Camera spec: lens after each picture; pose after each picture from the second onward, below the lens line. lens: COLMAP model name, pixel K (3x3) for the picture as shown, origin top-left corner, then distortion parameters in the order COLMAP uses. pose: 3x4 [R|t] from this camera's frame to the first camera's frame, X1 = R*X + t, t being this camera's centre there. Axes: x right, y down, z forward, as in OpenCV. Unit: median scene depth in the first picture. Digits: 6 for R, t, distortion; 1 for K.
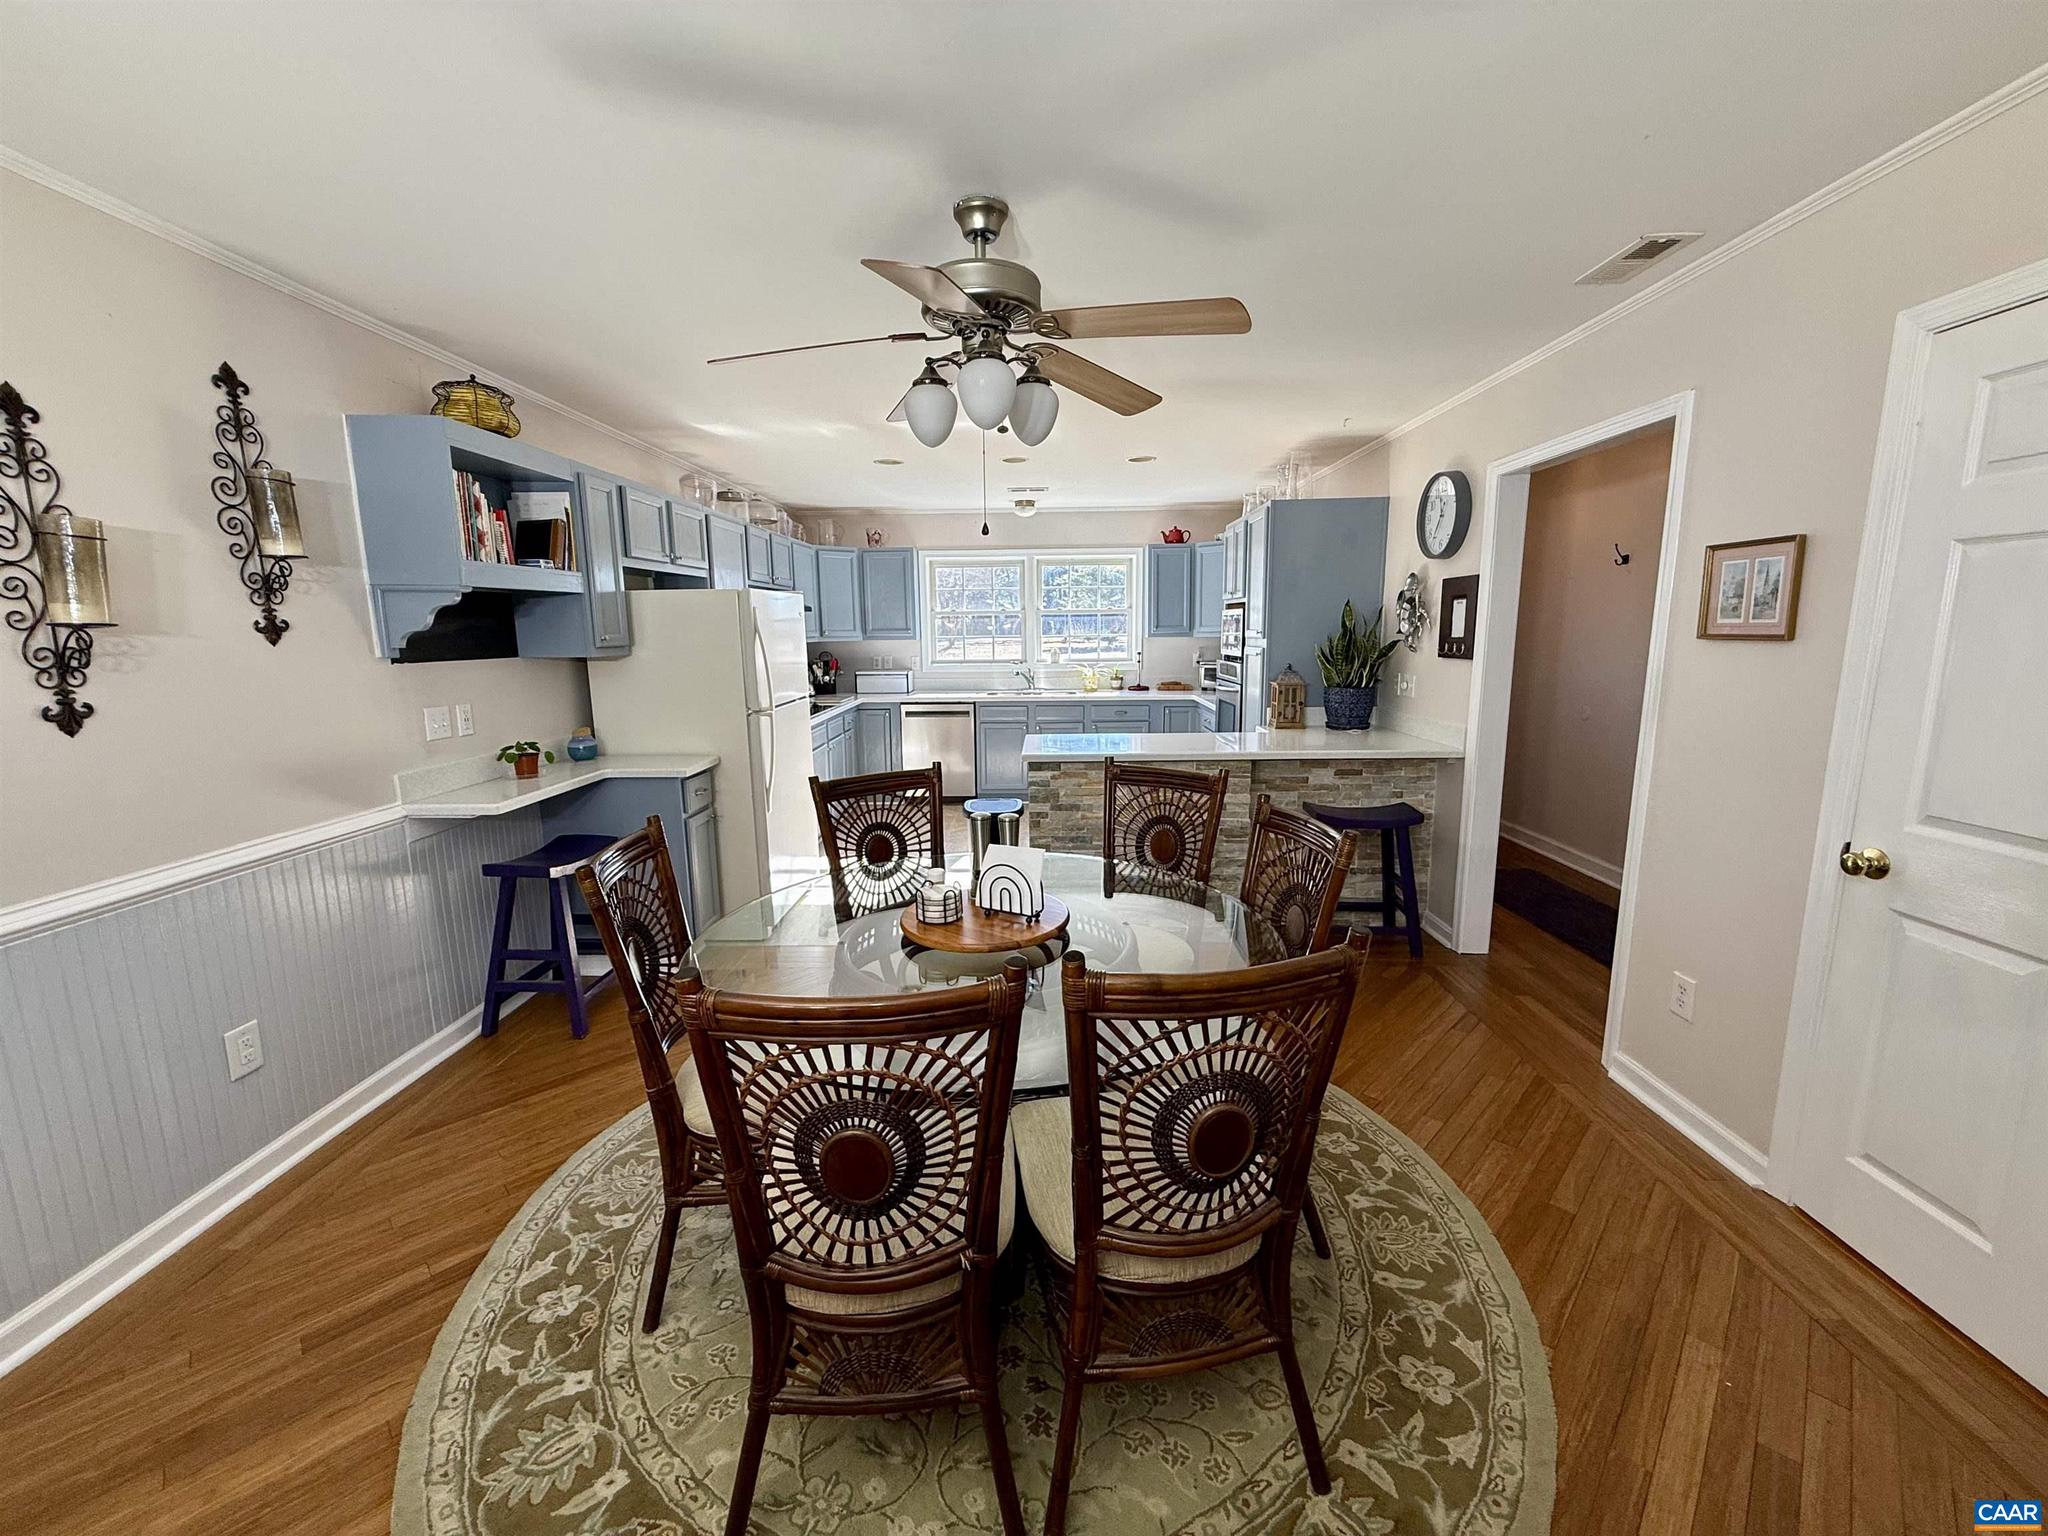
lens RADIAL K [[815.0, 0, 1020.7], [0, 815.0, 767.2], [0, 0, 1]] dist [-0.000547, 0.000297]
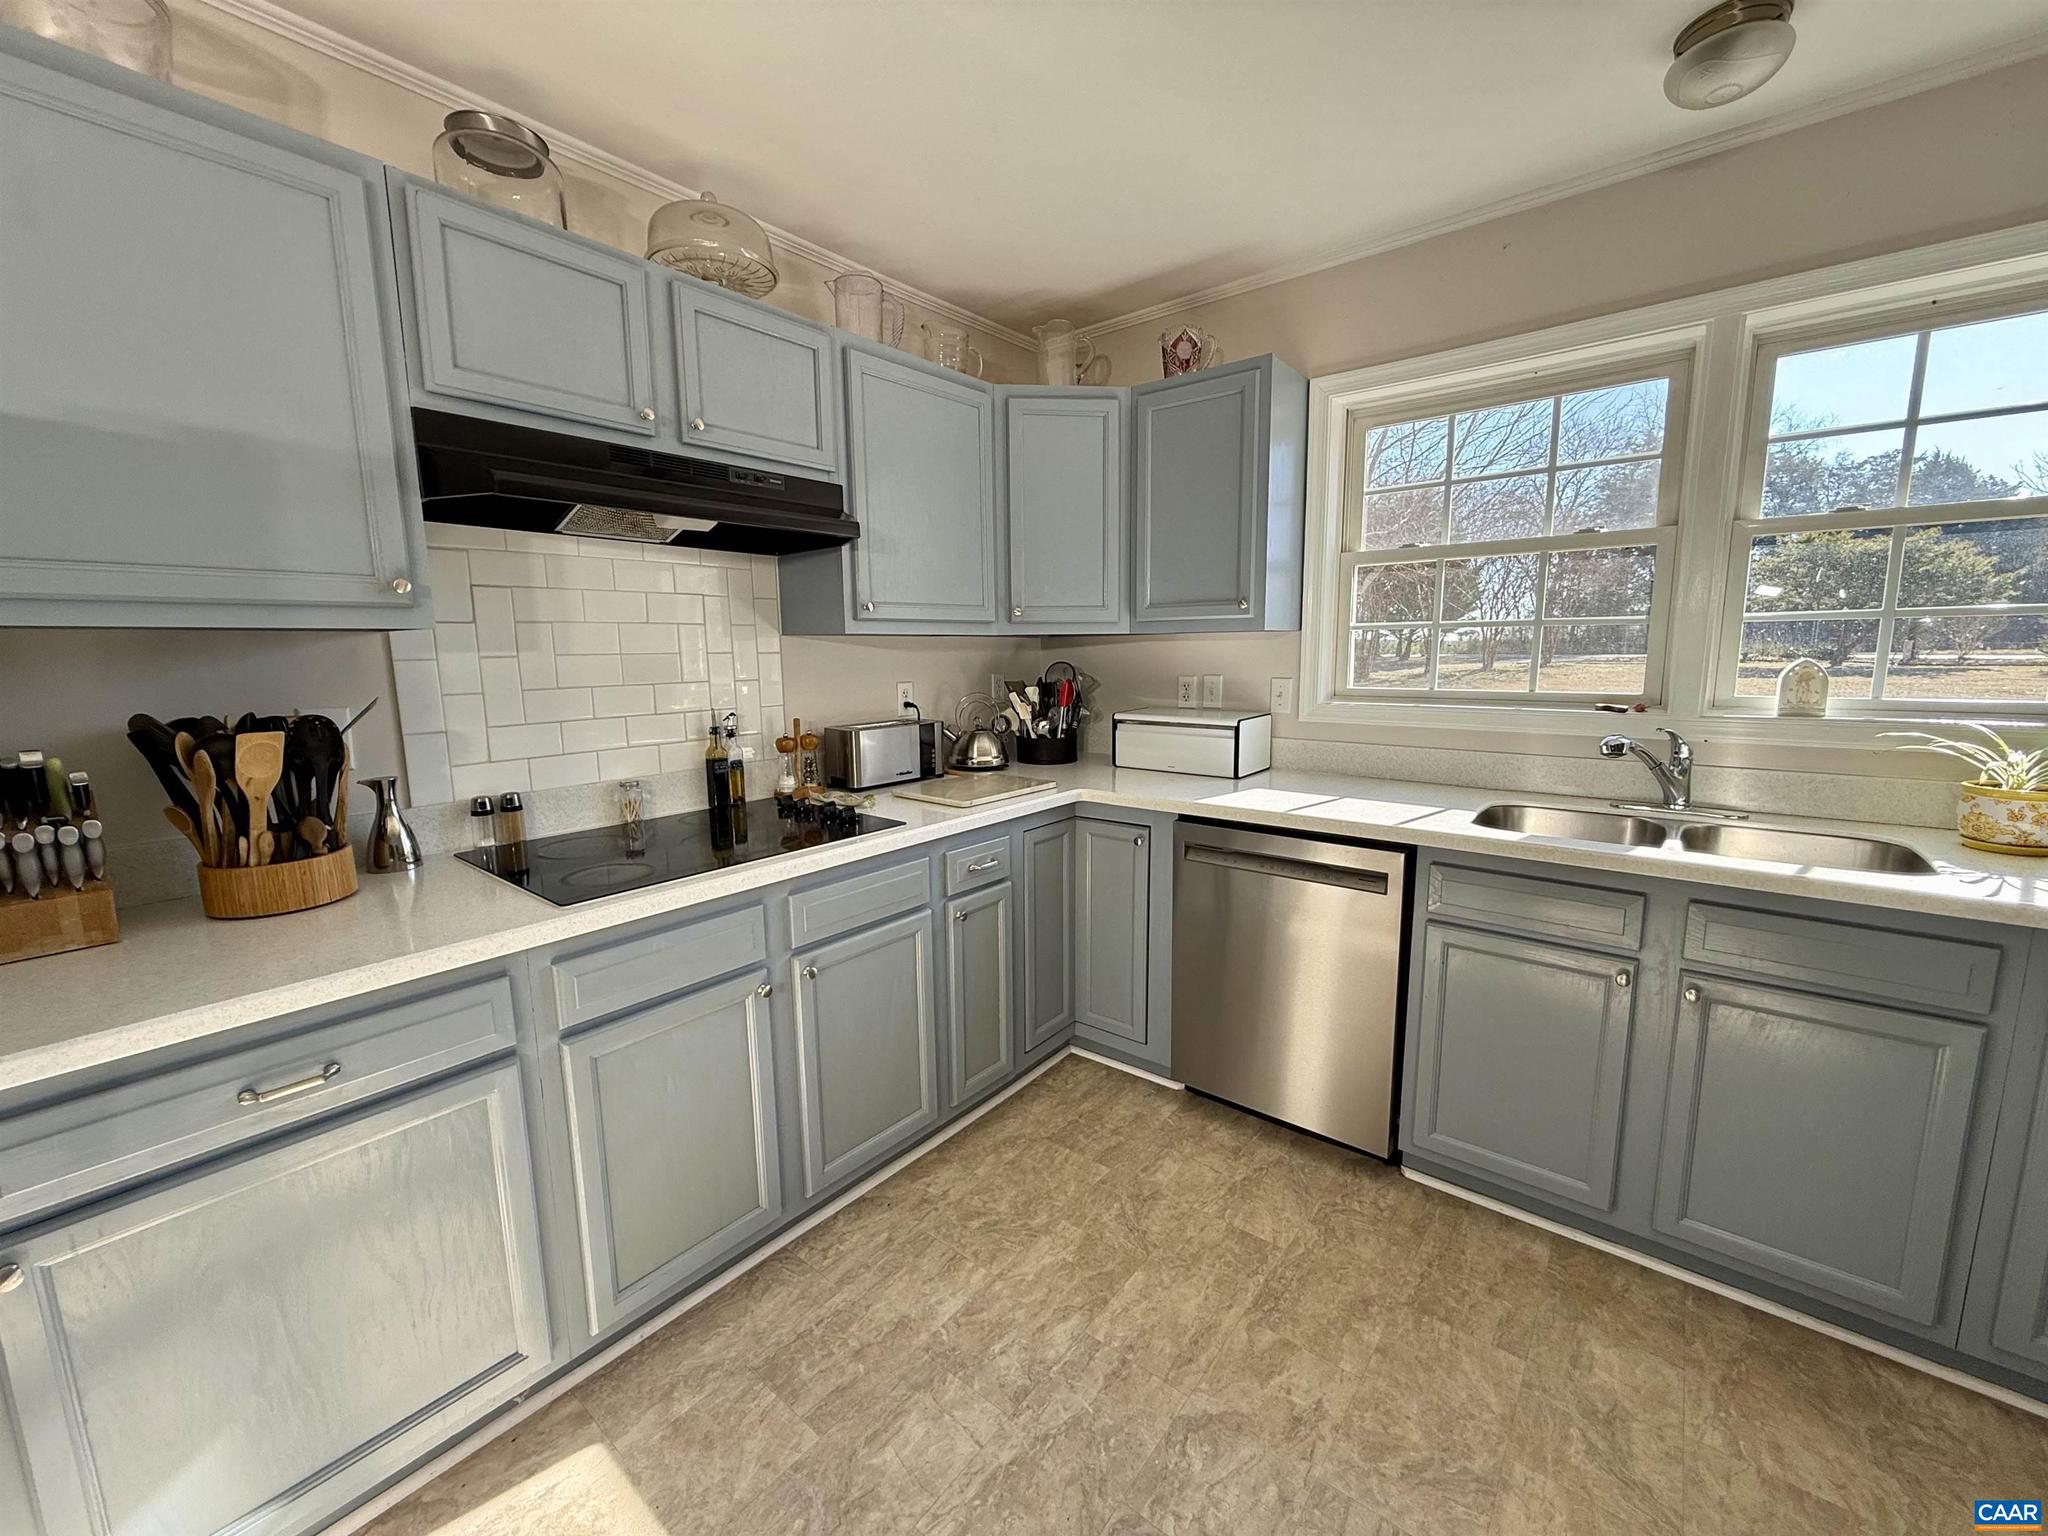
lens RADIAL K [[815.0, 0, 1020.7], [0, 815.0, 767.2], [0, 0, 1]] dist [-0.000547, 0.000297]
pose [[0.788327, 0.091319, -0.608442, 0.009060], [-0.102362, 0.994608, 0.016653, -0.152343], [0.606682, 0.049153, 0.793424, 1.081694]]
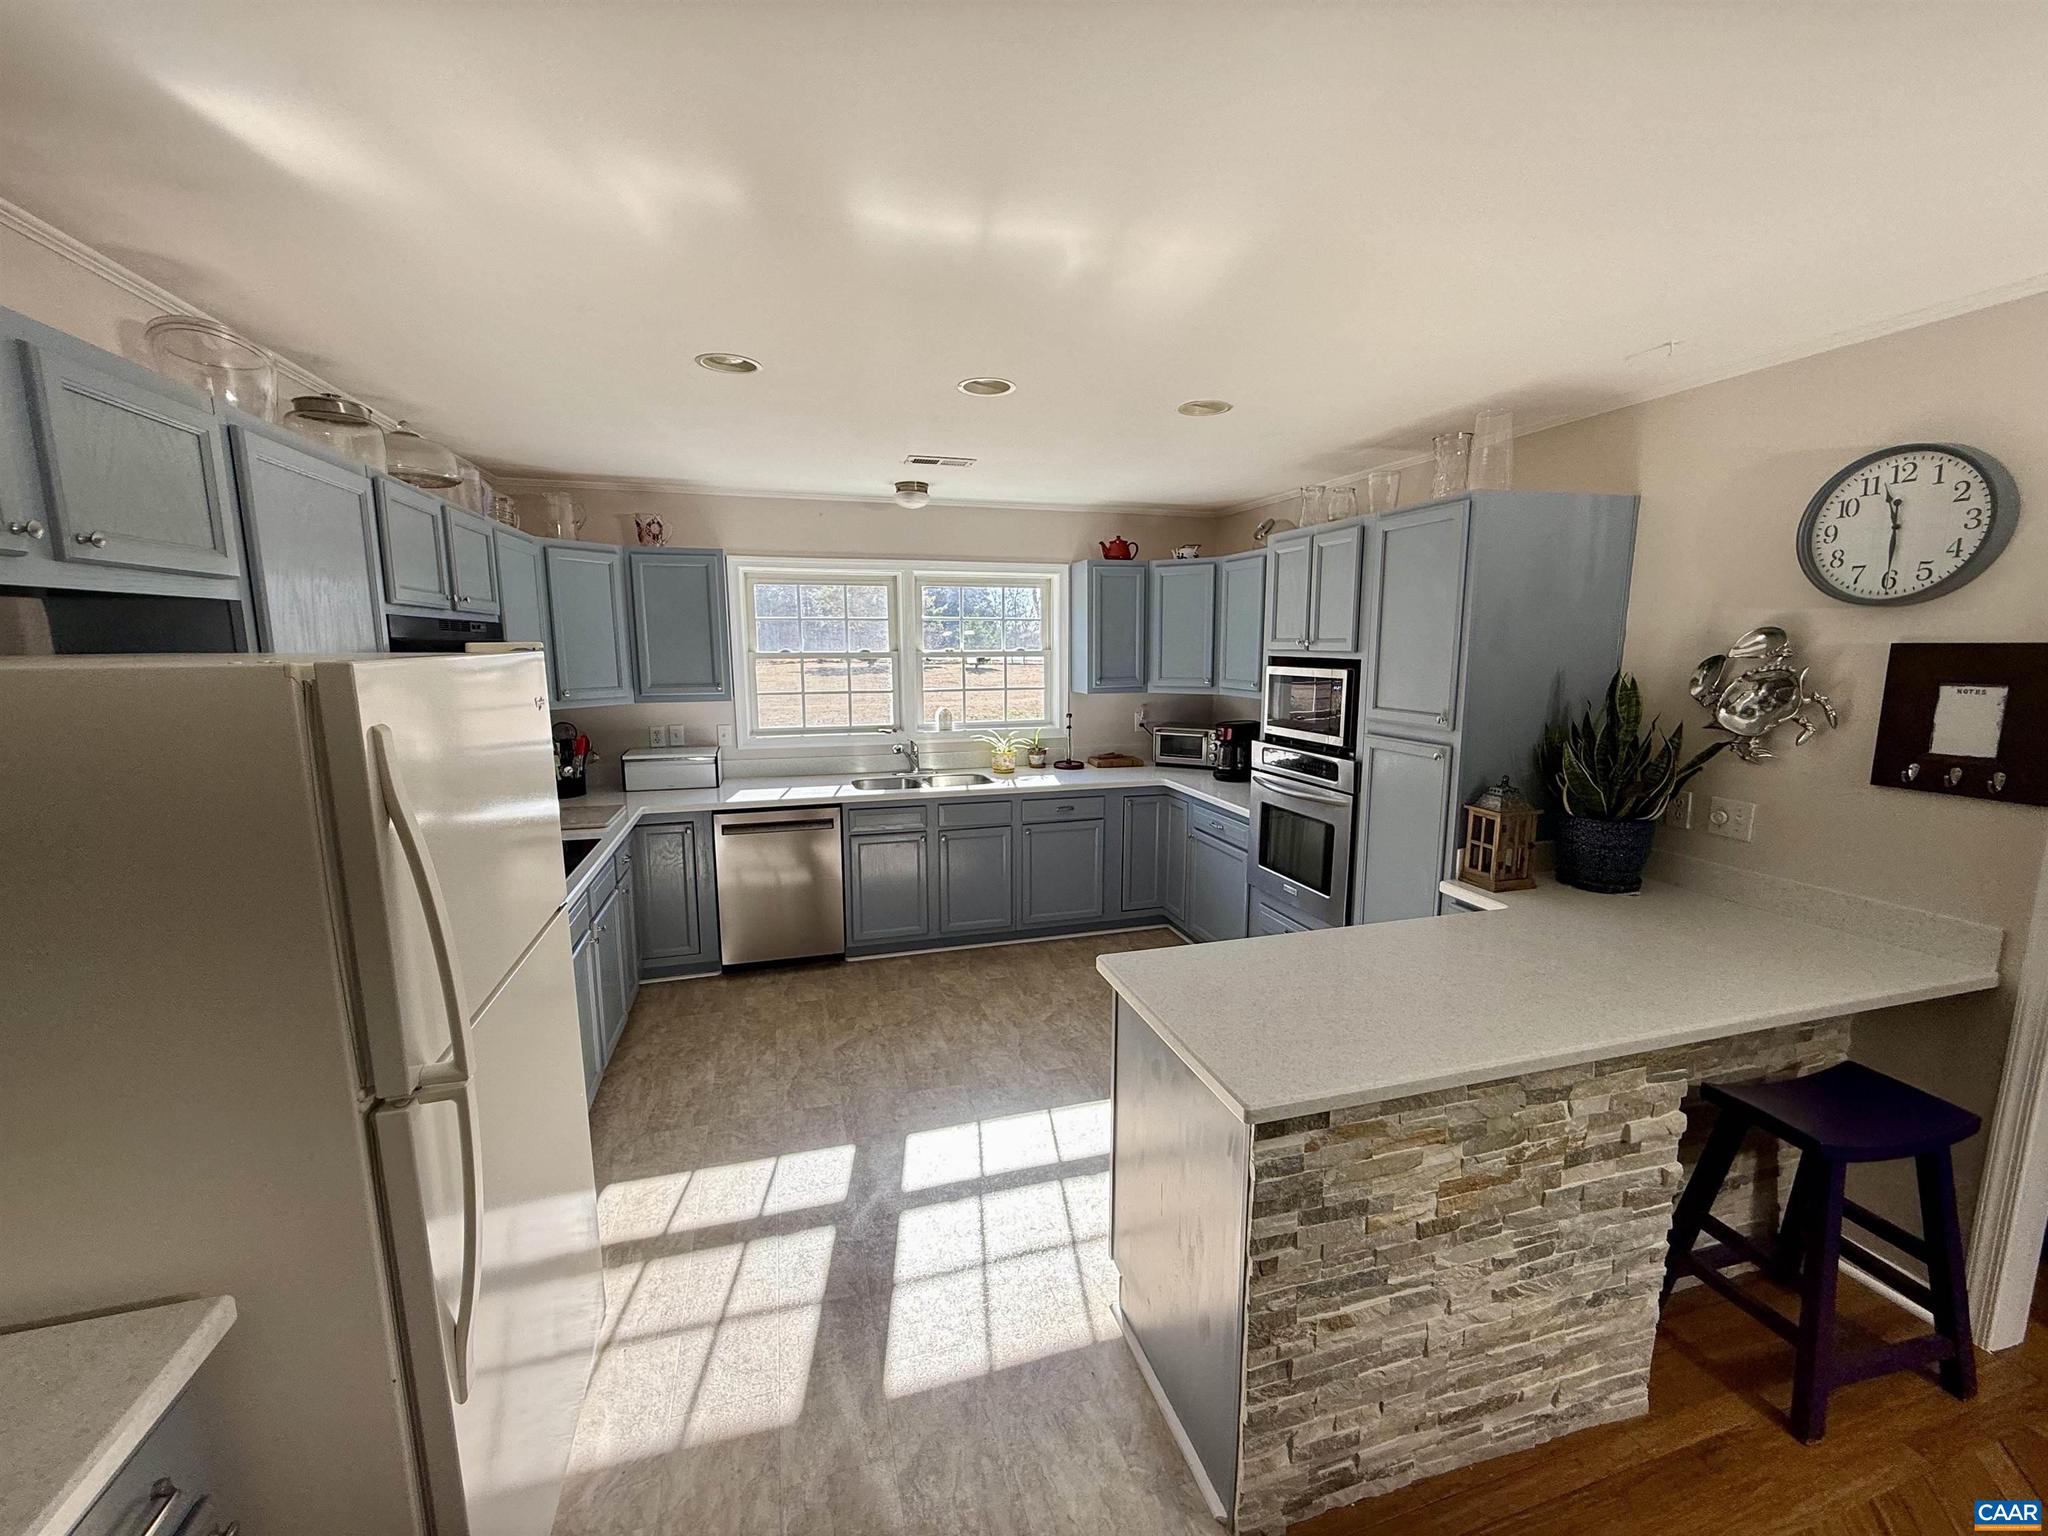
lens RADIAL K [[815.0, 0, 1020.7], [0, 815.0, 767.2], [0, 0, 1]] dist [-0.000547, 0.000297]
pose [[0.952322, -0.037730, 0.302751, -0.175627], [0.043433, 0.998983, -0.012124, -0.146571], [-0.301986, 0.024695, 0.952992, 0.579625]]
